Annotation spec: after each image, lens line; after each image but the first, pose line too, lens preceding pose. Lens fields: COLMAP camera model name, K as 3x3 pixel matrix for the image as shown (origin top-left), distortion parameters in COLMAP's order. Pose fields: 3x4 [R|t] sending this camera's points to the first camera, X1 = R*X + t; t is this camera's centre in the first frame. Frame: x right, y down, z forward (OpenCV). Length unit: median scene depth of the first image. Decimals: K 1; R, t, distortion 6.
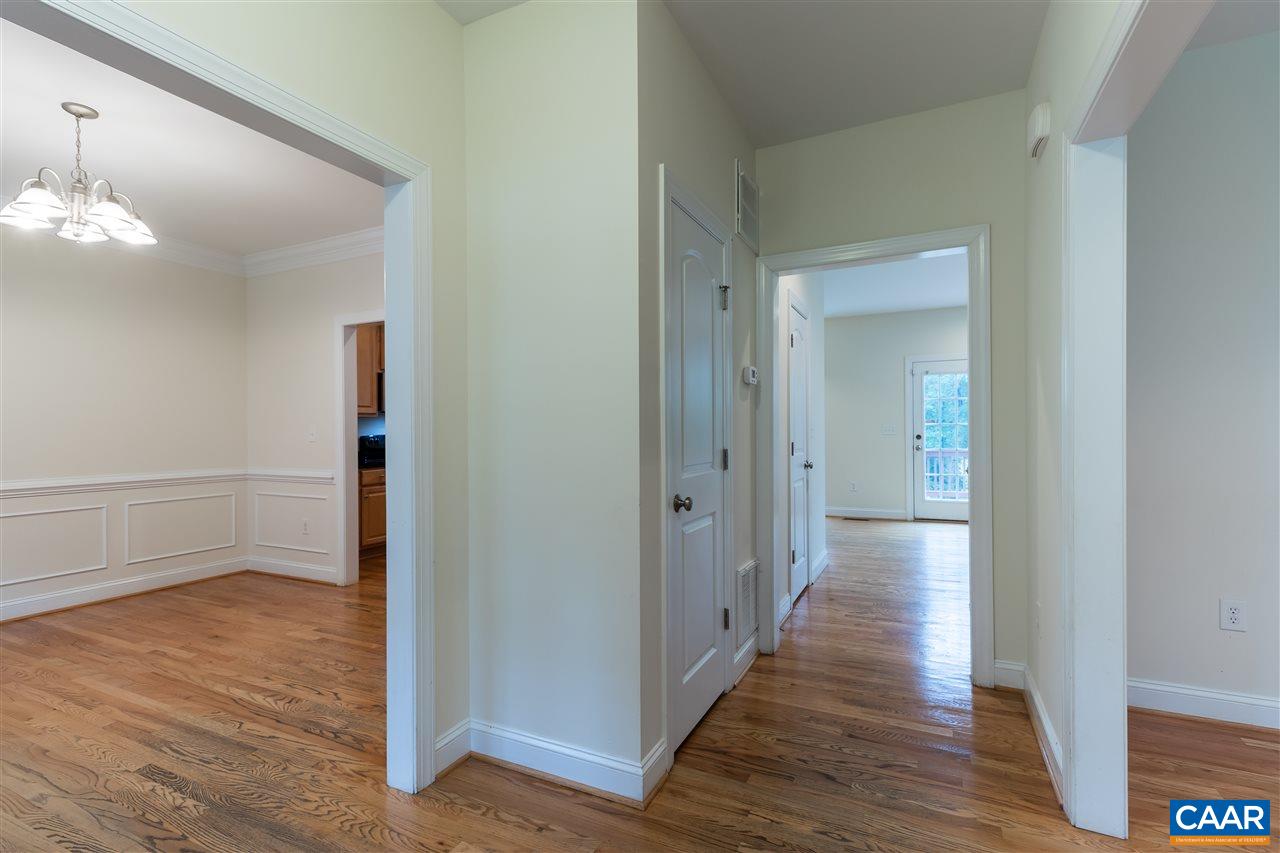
lens RADIAL K [[587.9, 0, 644.1], [0, 587.9, 429.2], [0, 0, 1]] dist [0.003953, 0.000208]
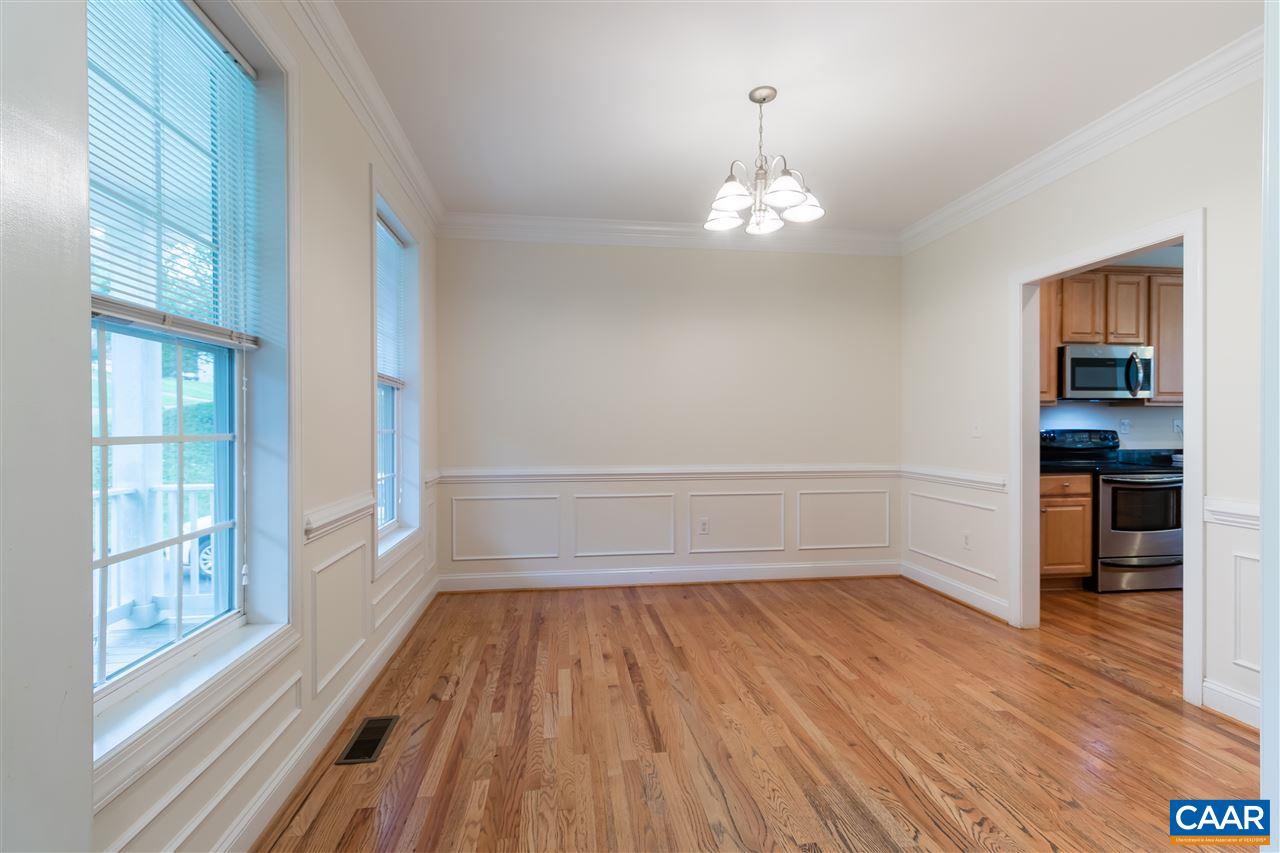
lens RADIAL K [[587.9, 0, 642.2], [0, 587.9, 429.7], [0, 0, 1]] dist [0.003953, 0.000208]
pose [[0.552243, 0.011206, -0.833608, -0.227688], [-0.002068, 0.999925, 0.012072, 0.003479], [0.833681, -0.004943, 0.552225, 0.271289]]
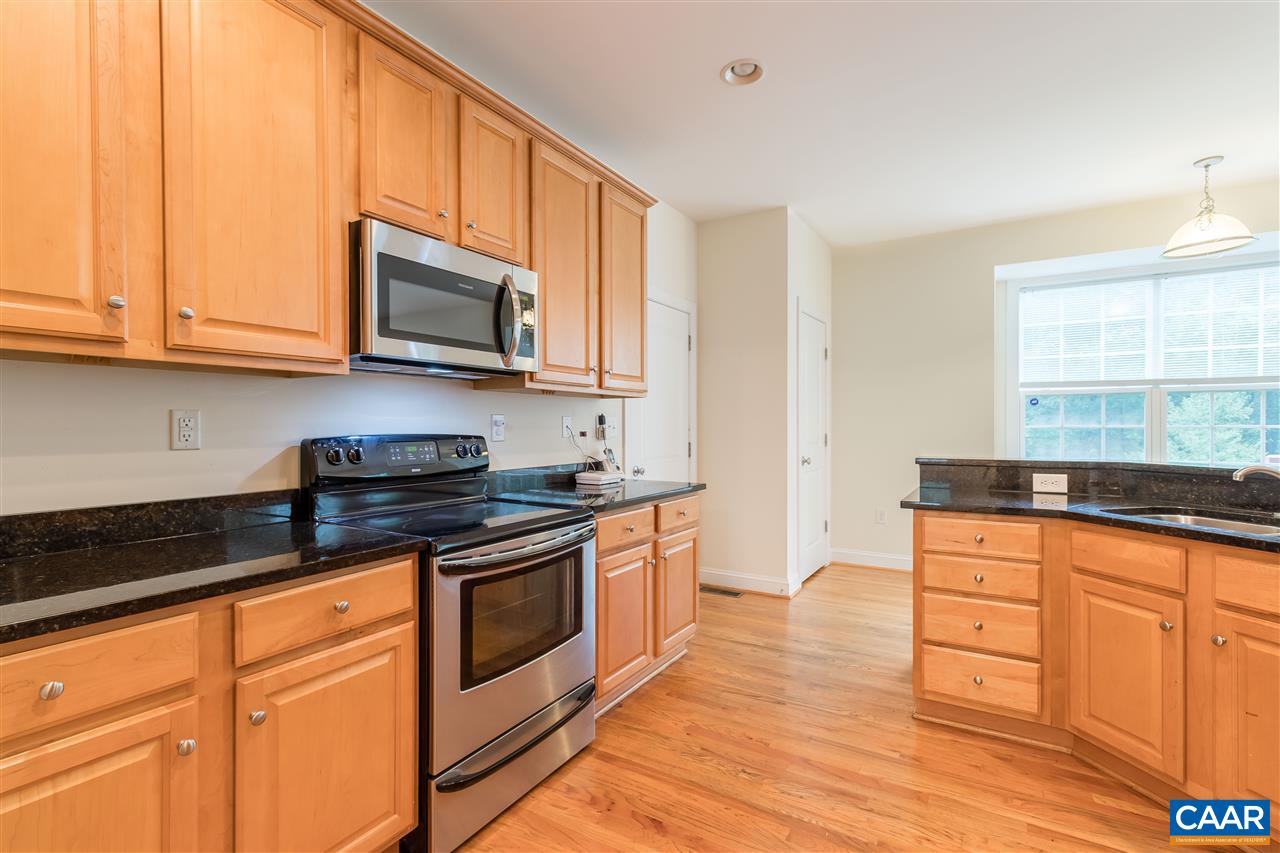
lens RADIAL K [[587.9, 0, 640.3], [0, 587.9, 429.1], [0, 0, 1]] dist [0.003953, 0.000208]
pose [[0.995571, 0.004397, -0.093913, -0.485538], [-0.003826, 0.999973, 0.006264, 0.006334], [0.093938, -0.005877, 0.995561, 1.182842]]
